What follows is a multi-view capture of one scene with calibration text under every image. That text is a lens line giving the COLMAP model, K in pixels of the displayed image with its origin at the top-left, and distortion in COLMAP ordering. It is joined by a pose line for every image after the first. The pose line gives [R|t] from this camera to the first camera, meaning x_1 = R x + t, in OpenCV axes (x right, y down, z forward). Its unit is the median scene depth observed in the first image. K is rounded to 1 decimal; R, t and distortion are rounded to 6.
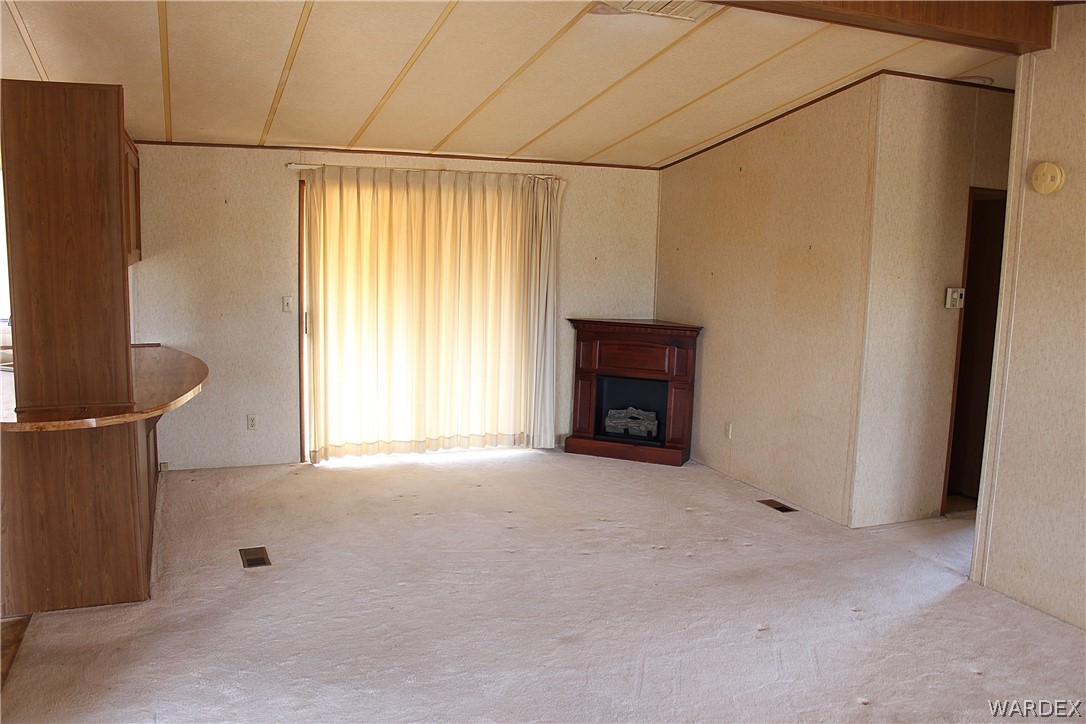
lens RADIAL K [[917.5, 0, 541.8], [0, 917.5, 363.0], [0, 0, 1]] dist [-0.059285, 0.000579]
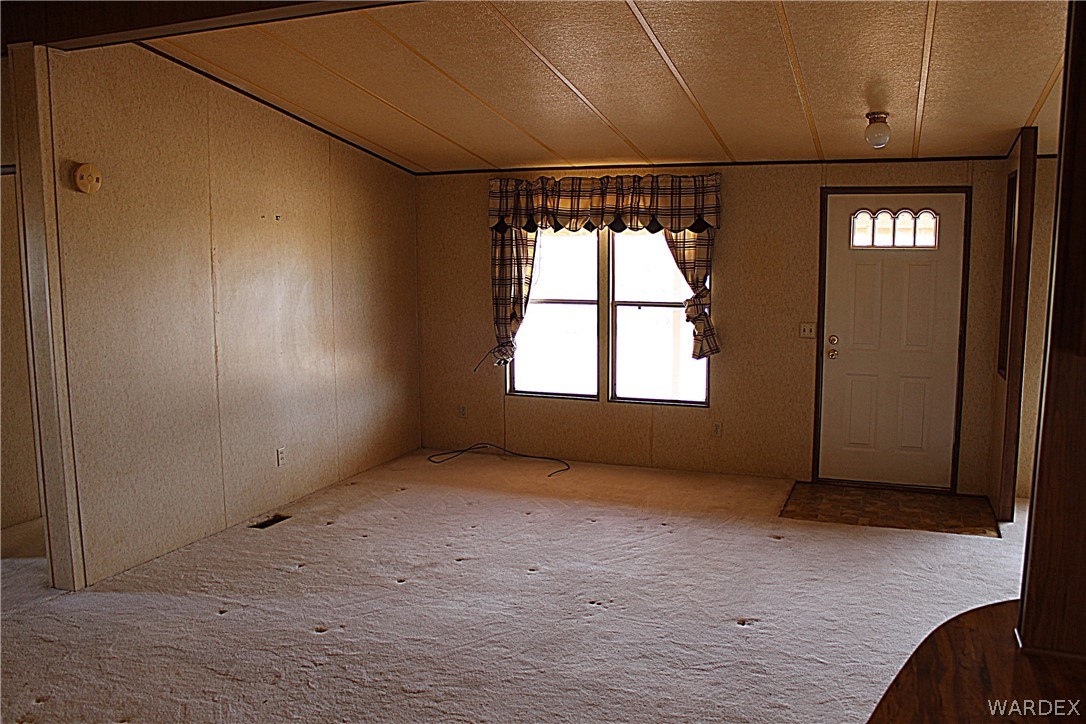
lens RADIAL K [[917.5, 0, 542.3], [0, 917.5, 359.8], [0, 0, 1]] dist [-0.059285, 0.000579]
pose [[-0.724664, -0.109378, 0.680366, -0.568276], [0.077496, 0.968124, 0.238181, -0.210151], [-0.684731, 0.225326, -0.693088, 1.415613]]
